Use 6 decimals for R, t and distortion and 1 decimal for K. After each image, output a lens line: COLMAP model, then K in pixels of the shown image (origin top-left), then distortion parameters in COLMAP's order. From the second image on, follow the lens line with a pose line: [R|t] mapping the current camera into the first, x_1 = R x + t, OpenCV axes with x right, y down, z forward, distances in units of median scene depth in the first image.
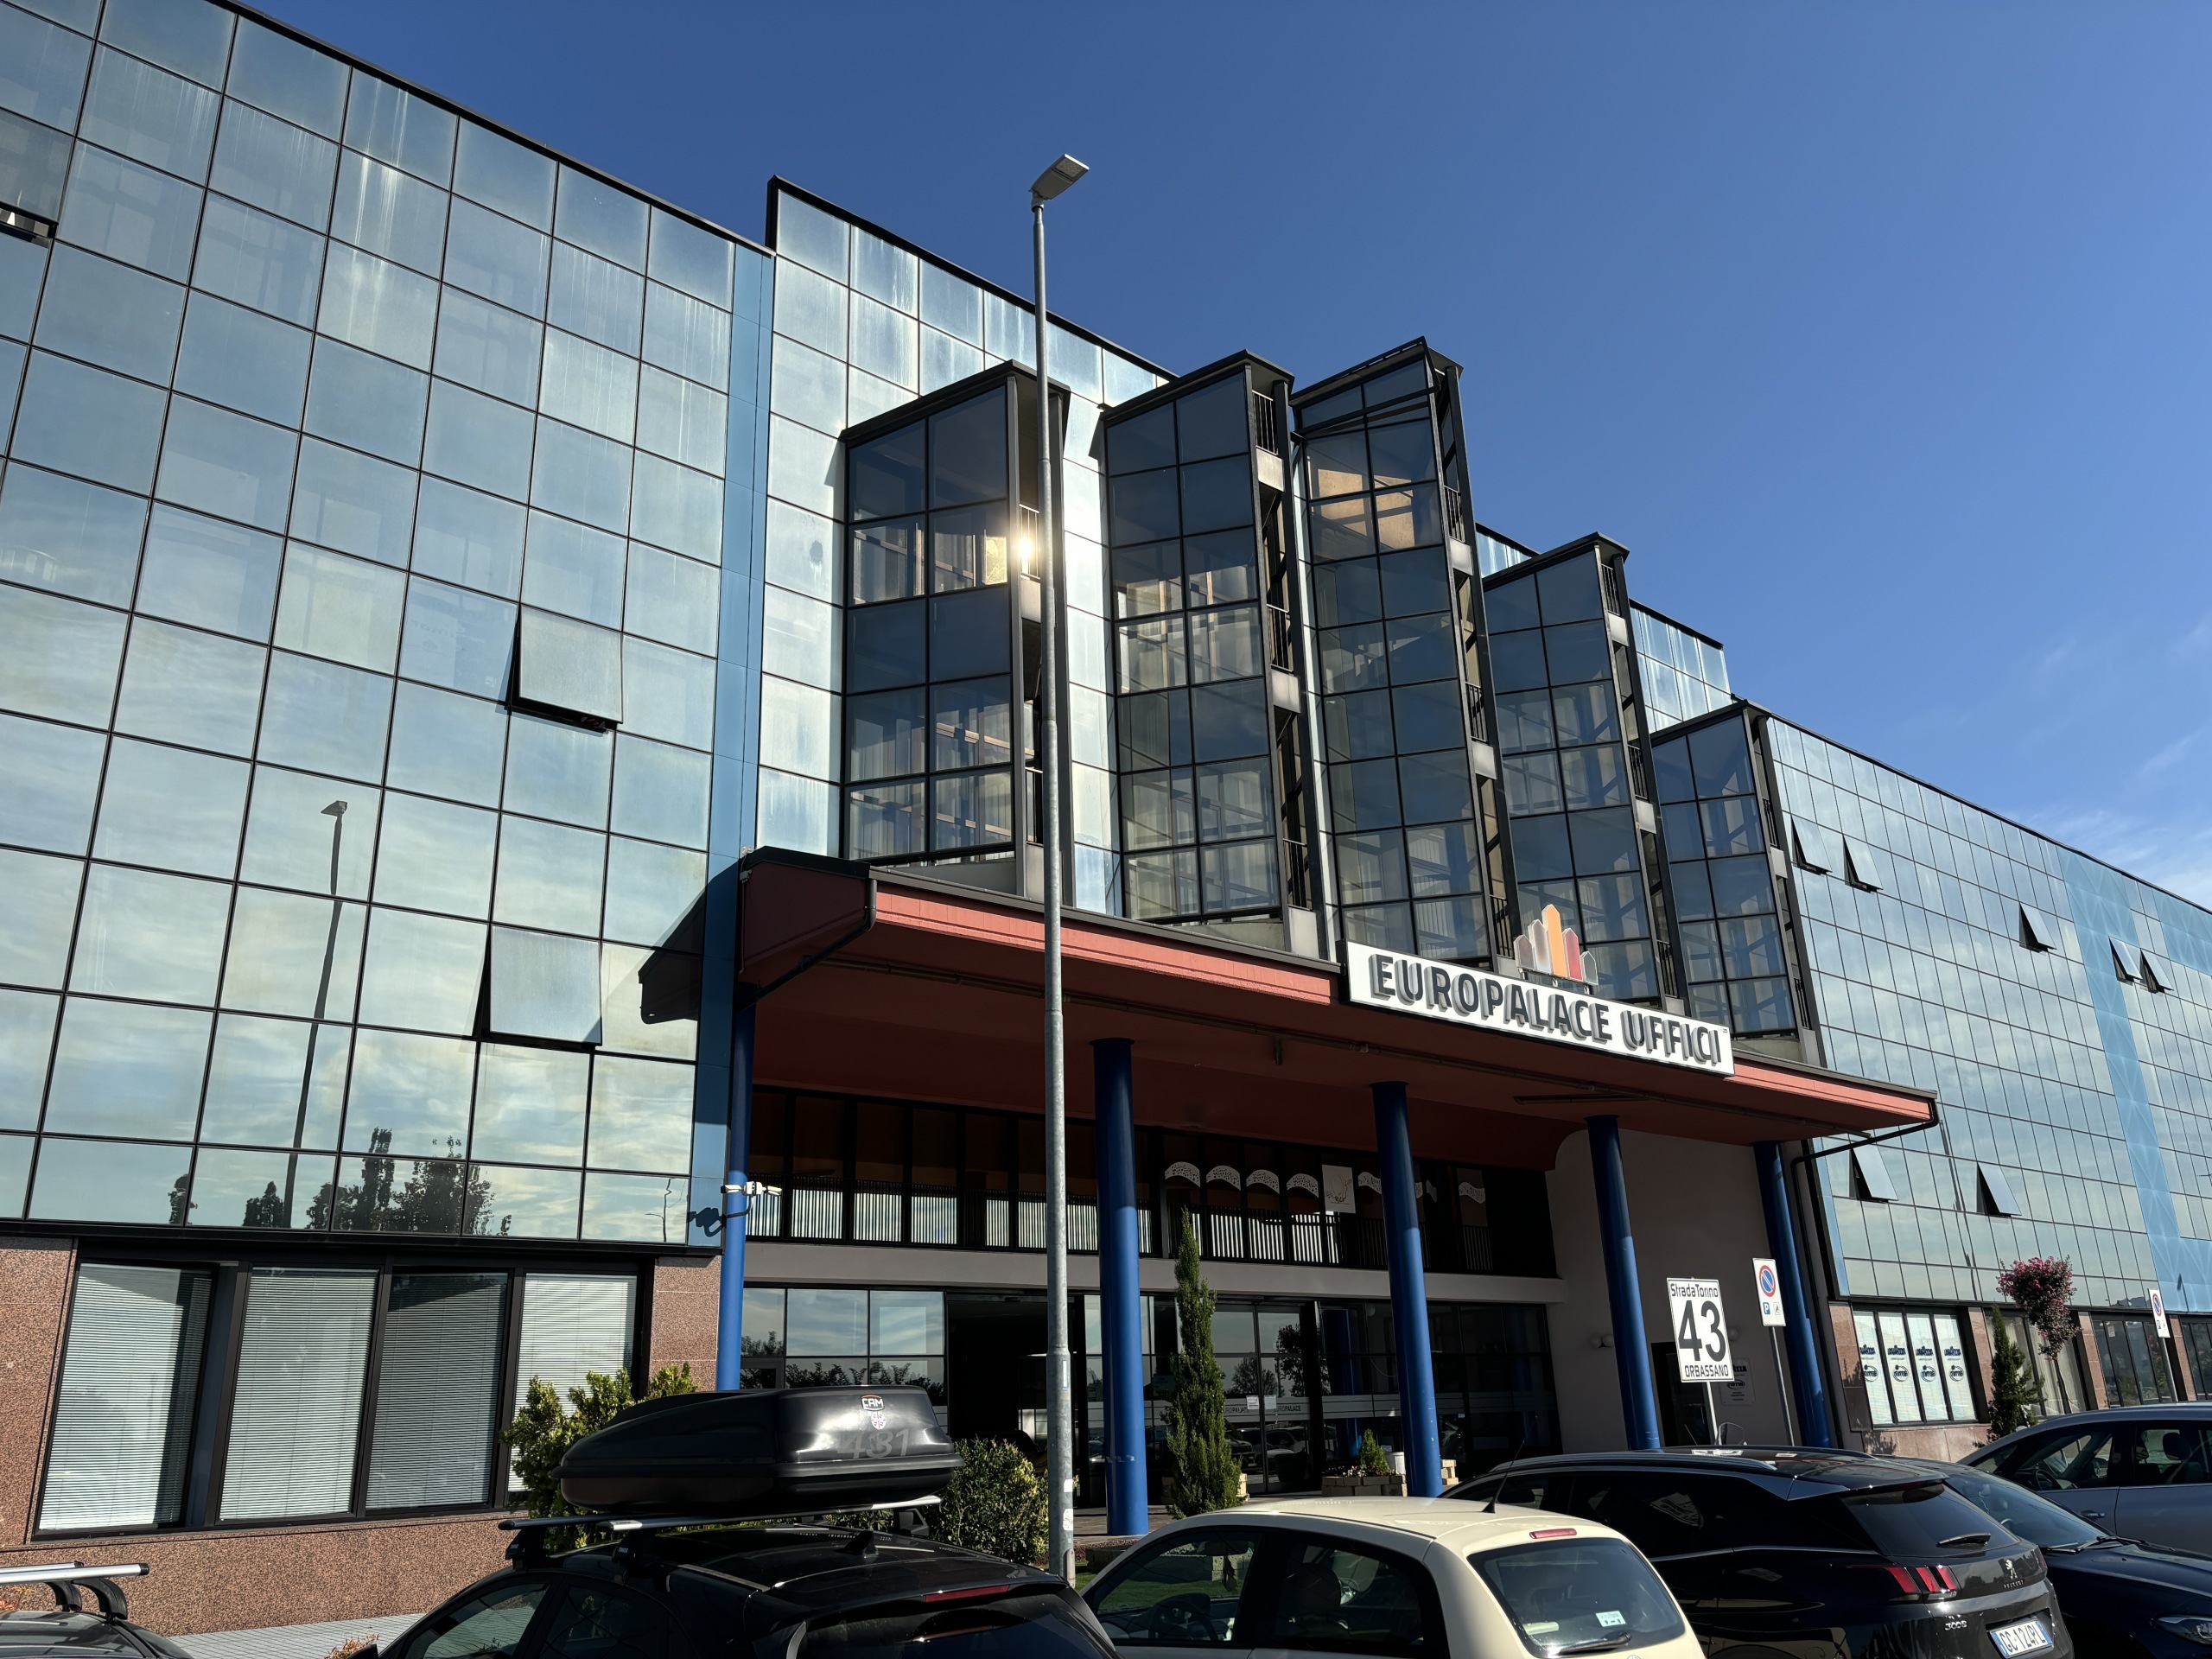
lens RADIAL K [[1667.8, 0, 1103.4], [0, 1667.8, 824.6], [0, 0, 1]] dist [0.023056, -0.025284]
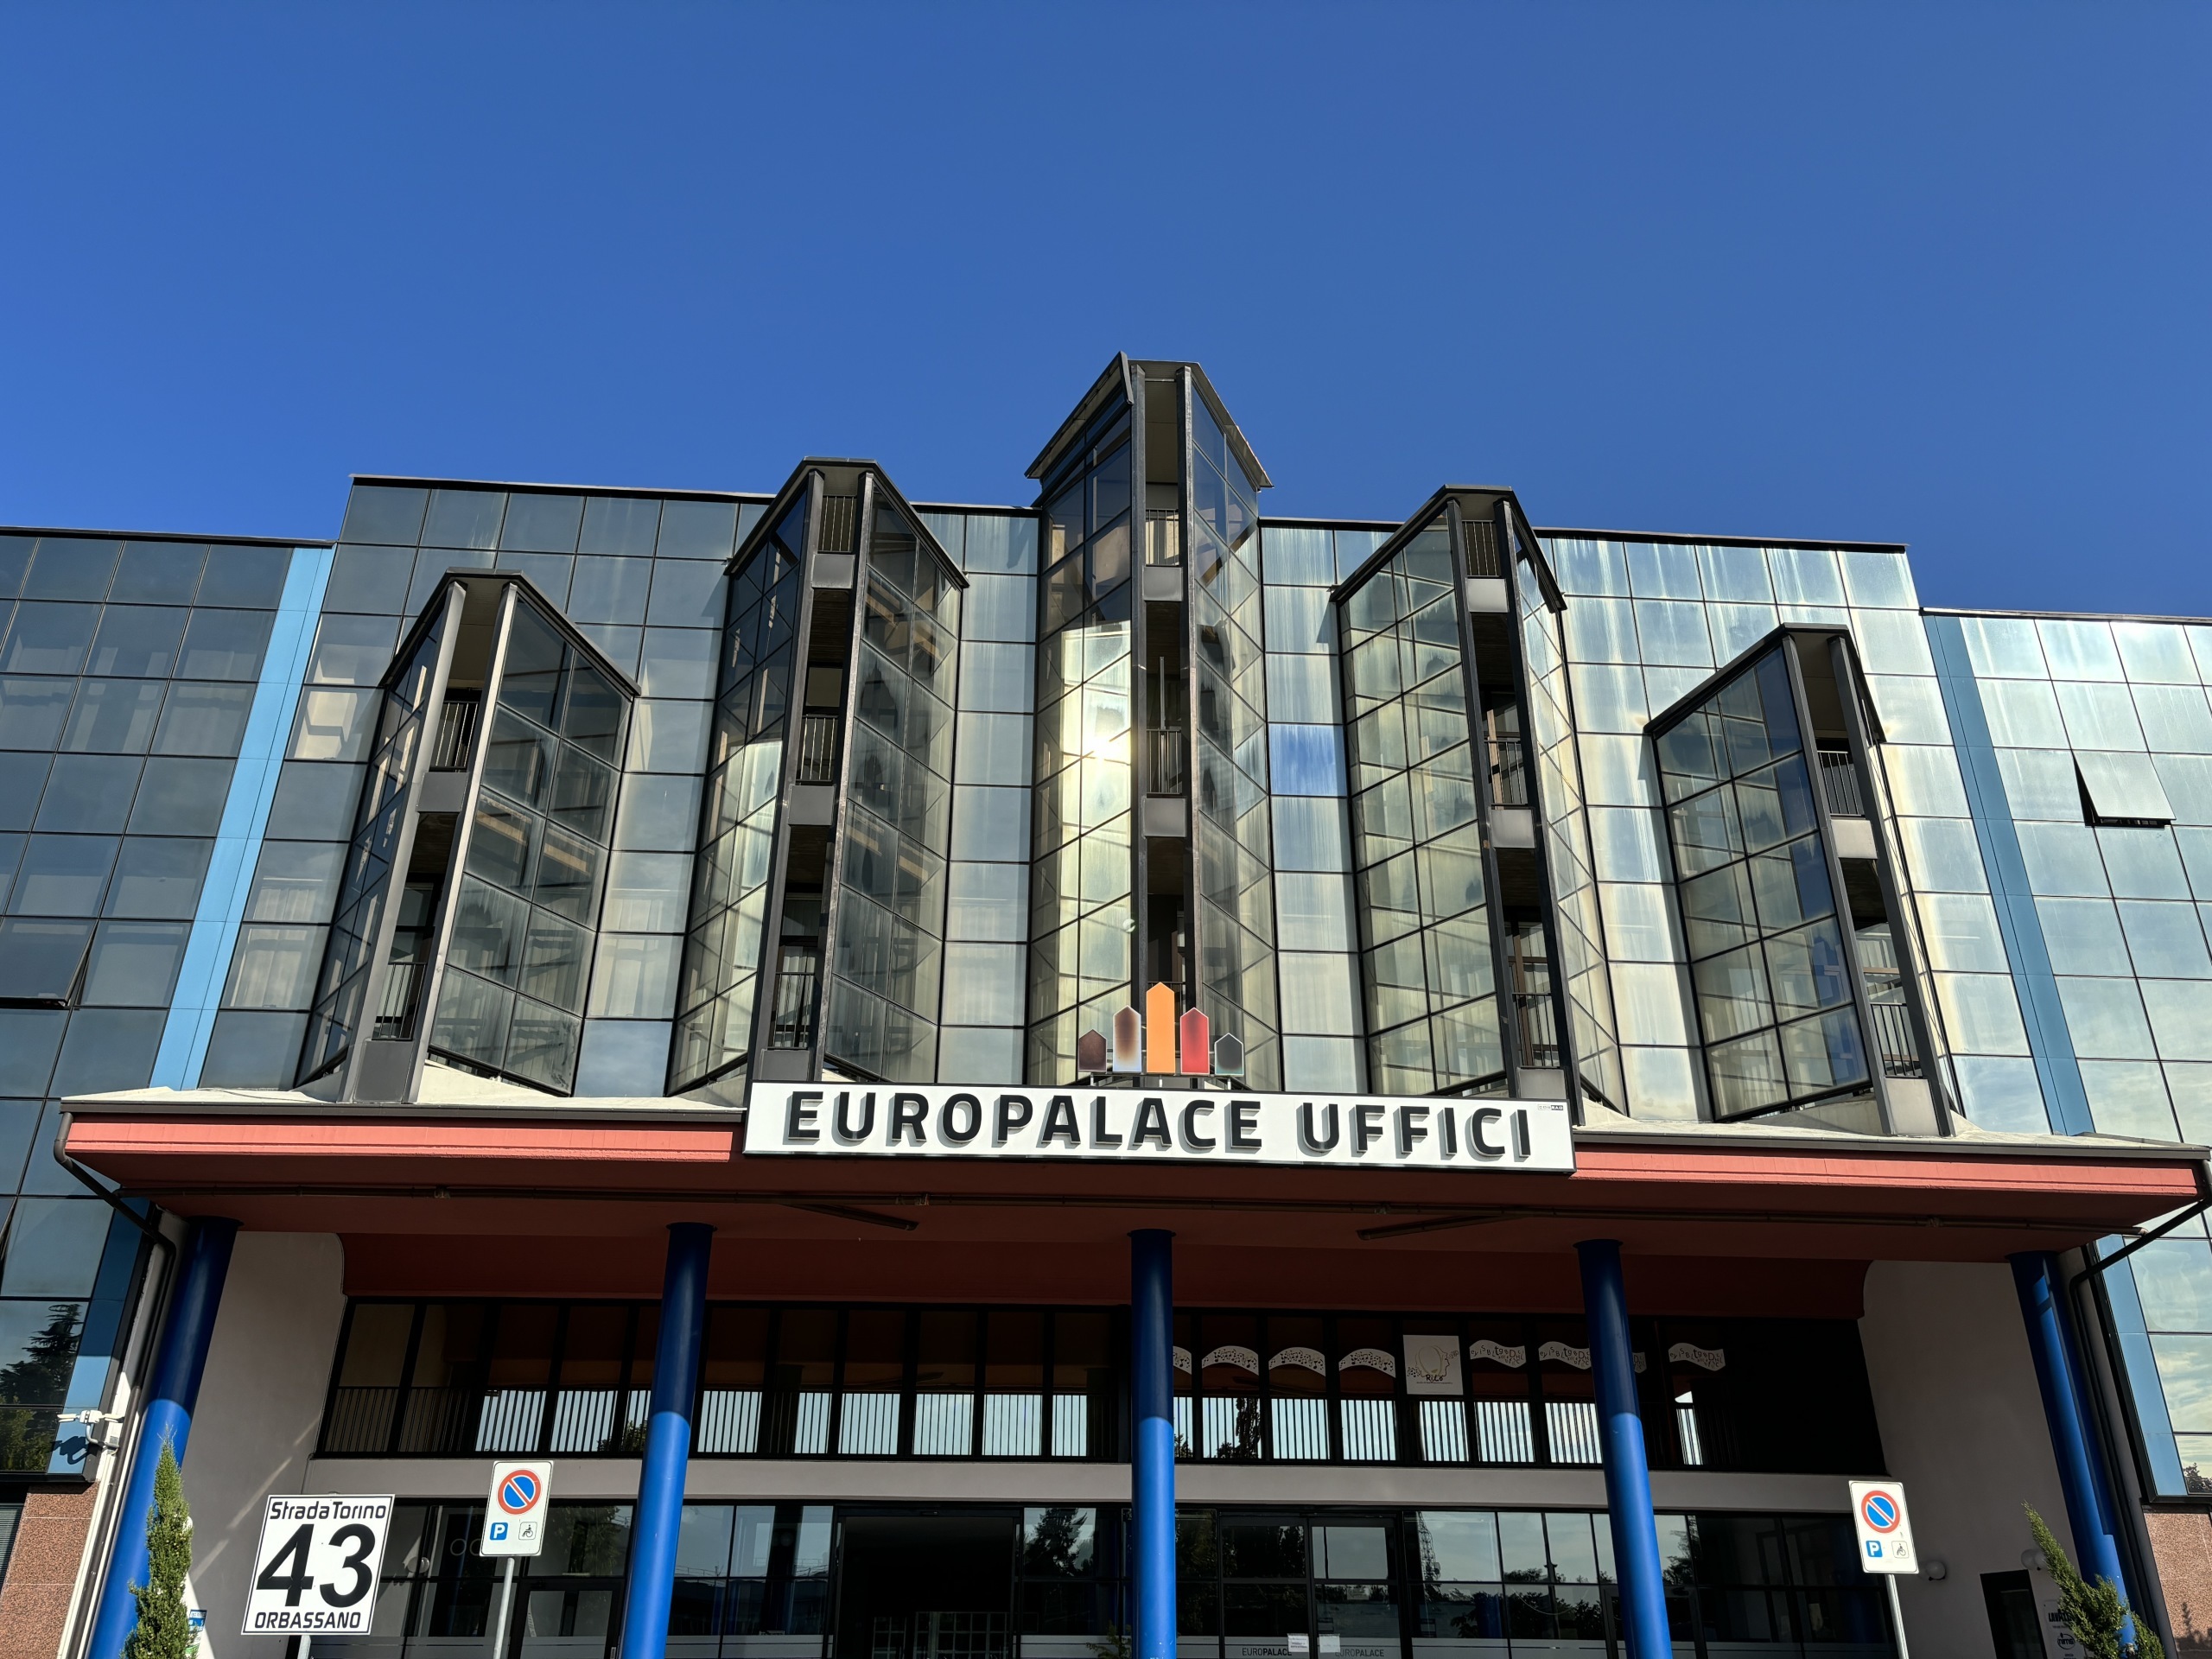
lens RADIAL K [[1667.8, 0, 1116.9], [0, 1667.8, 846.5], [0, 0, 1]] dist [0.023056, -0.025284]
pose [[0.794426, -0.231490, -0.561516, 0.769602], [0.174963, 0.972550, -0.153407, 0.111750], [0.581615, 0.023626, 0.813121, 0.395044]]
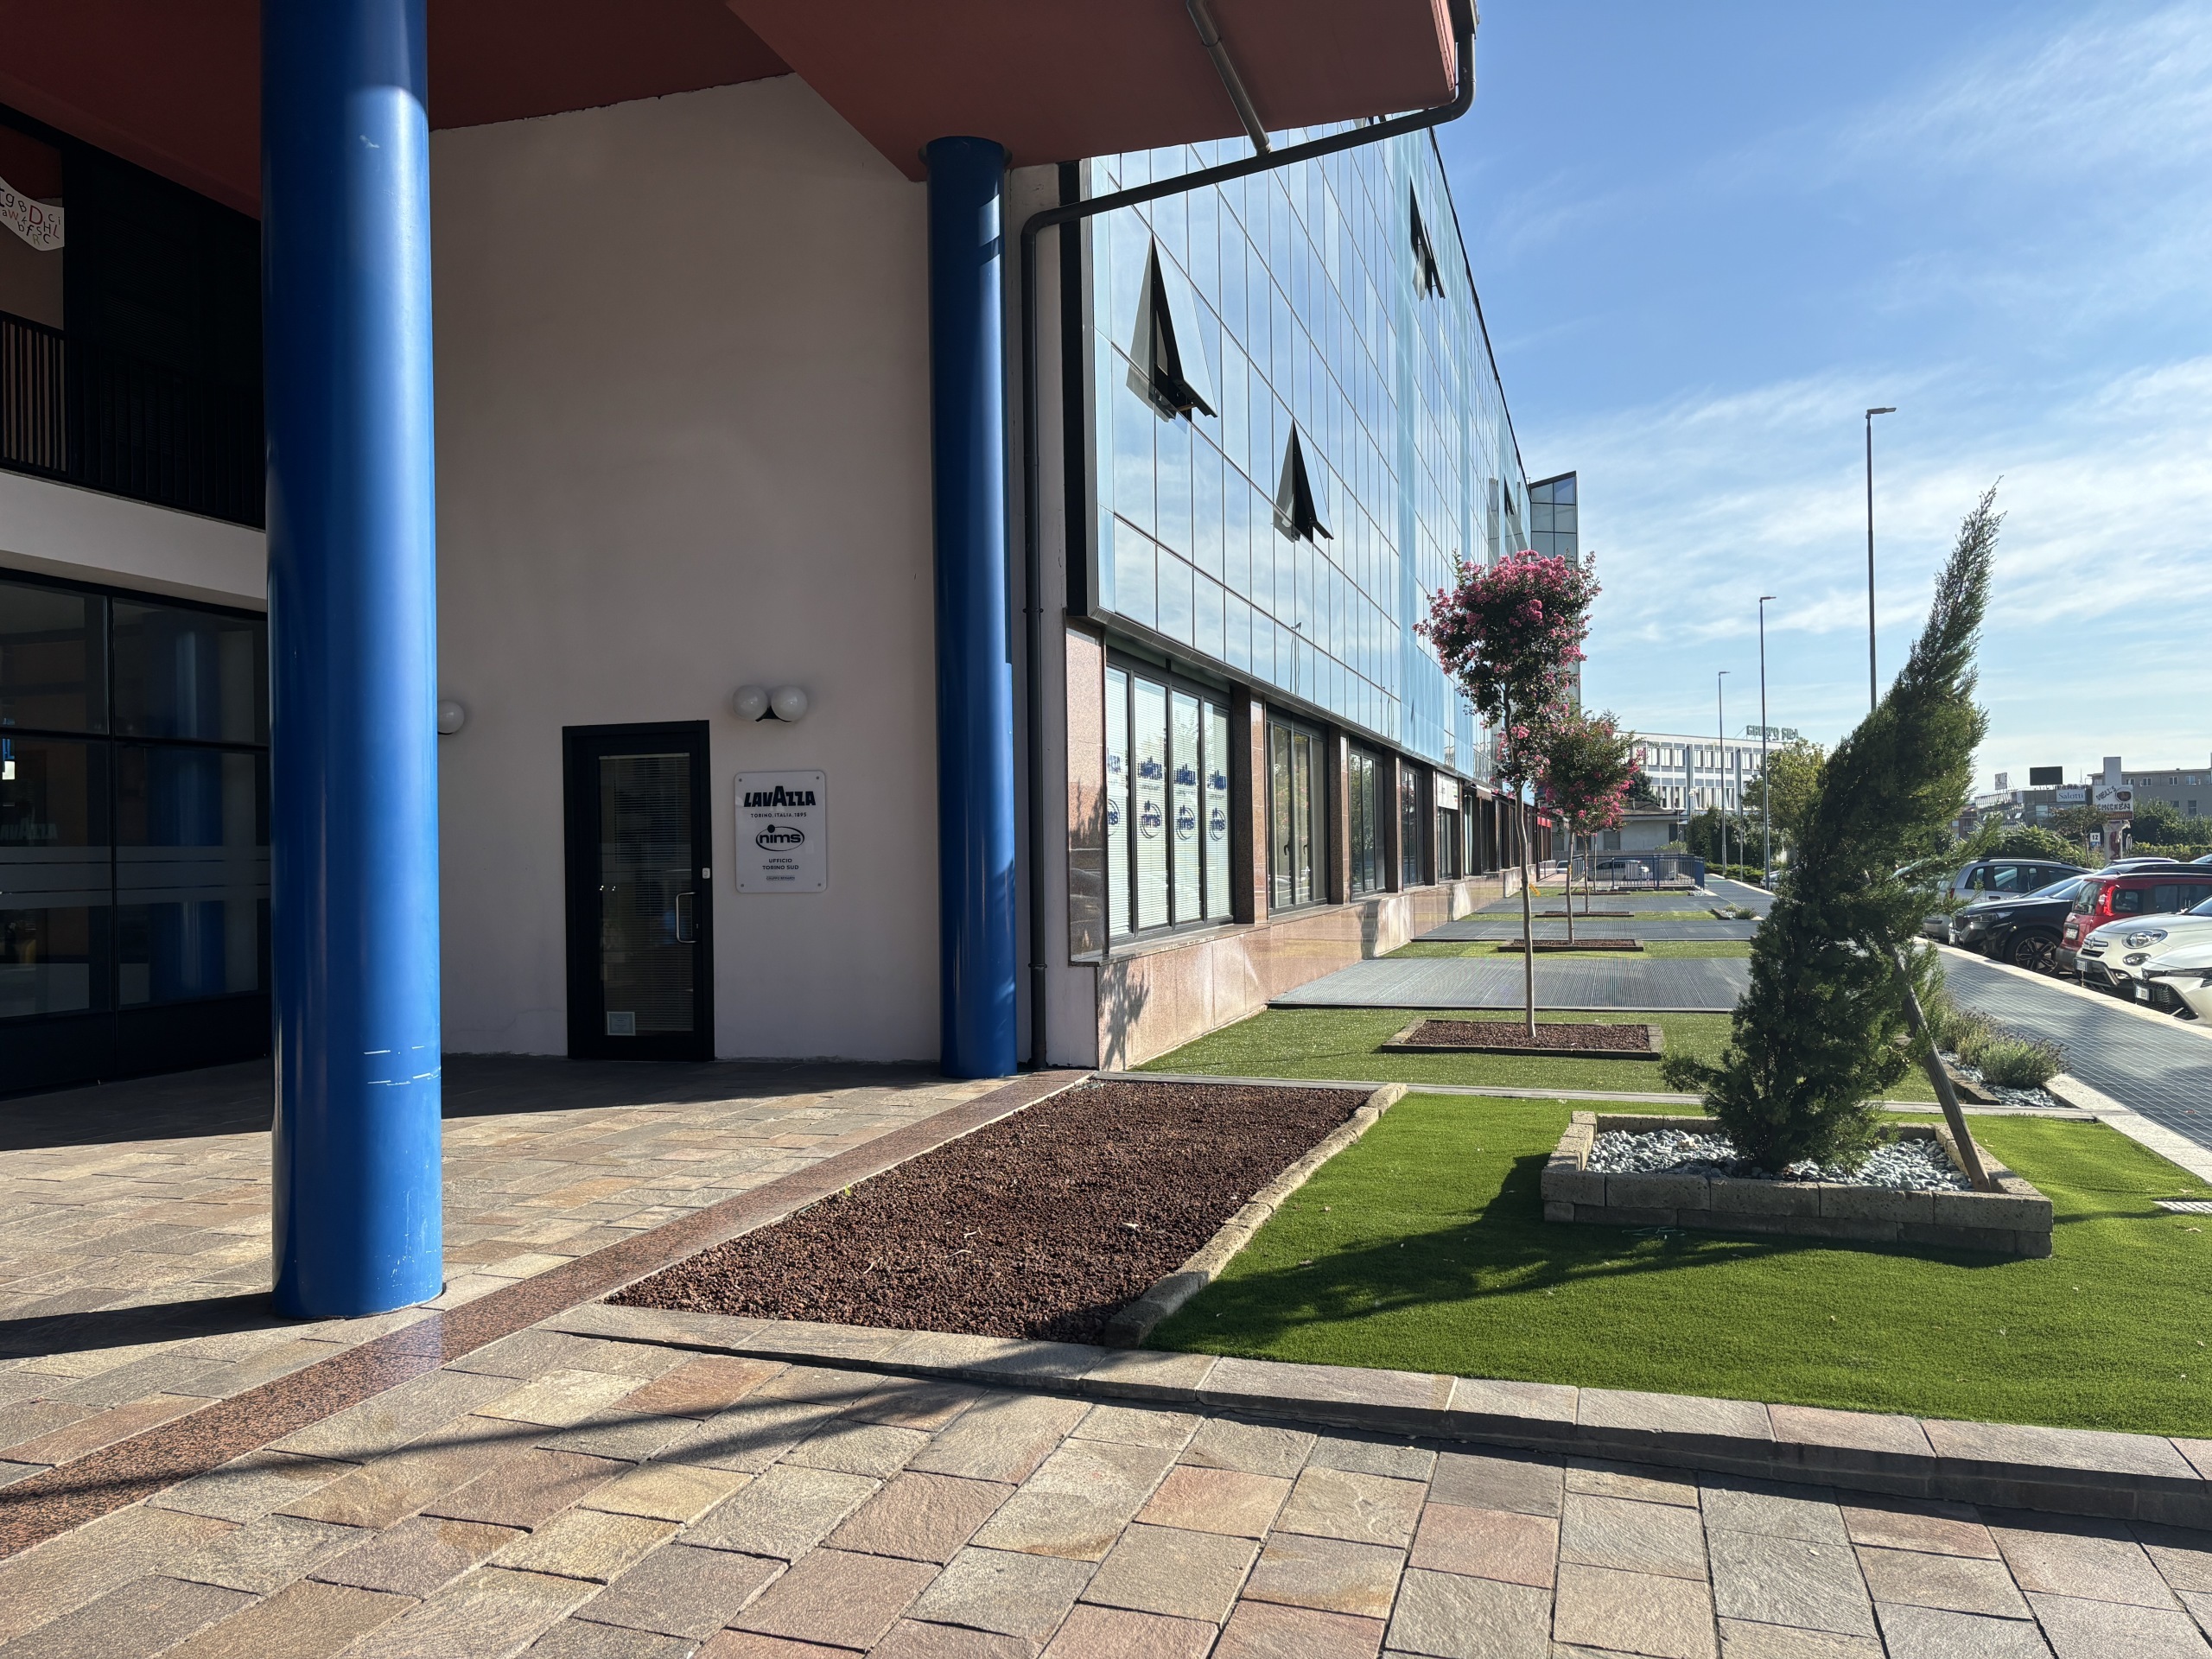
lens RADIAL K [[1507.7, 0, 1120.2], [0, 1507.7, 827.9], [0, 0, 1]] dist [0.003342, 0.001182]
pose [[0.852720, 0.020334, 0.521972, 0.402574], [-0.184650, 0.946464, 0.264783, 0.345820], [-0.488644, -0.322168, 0.810823, 1.043467]]
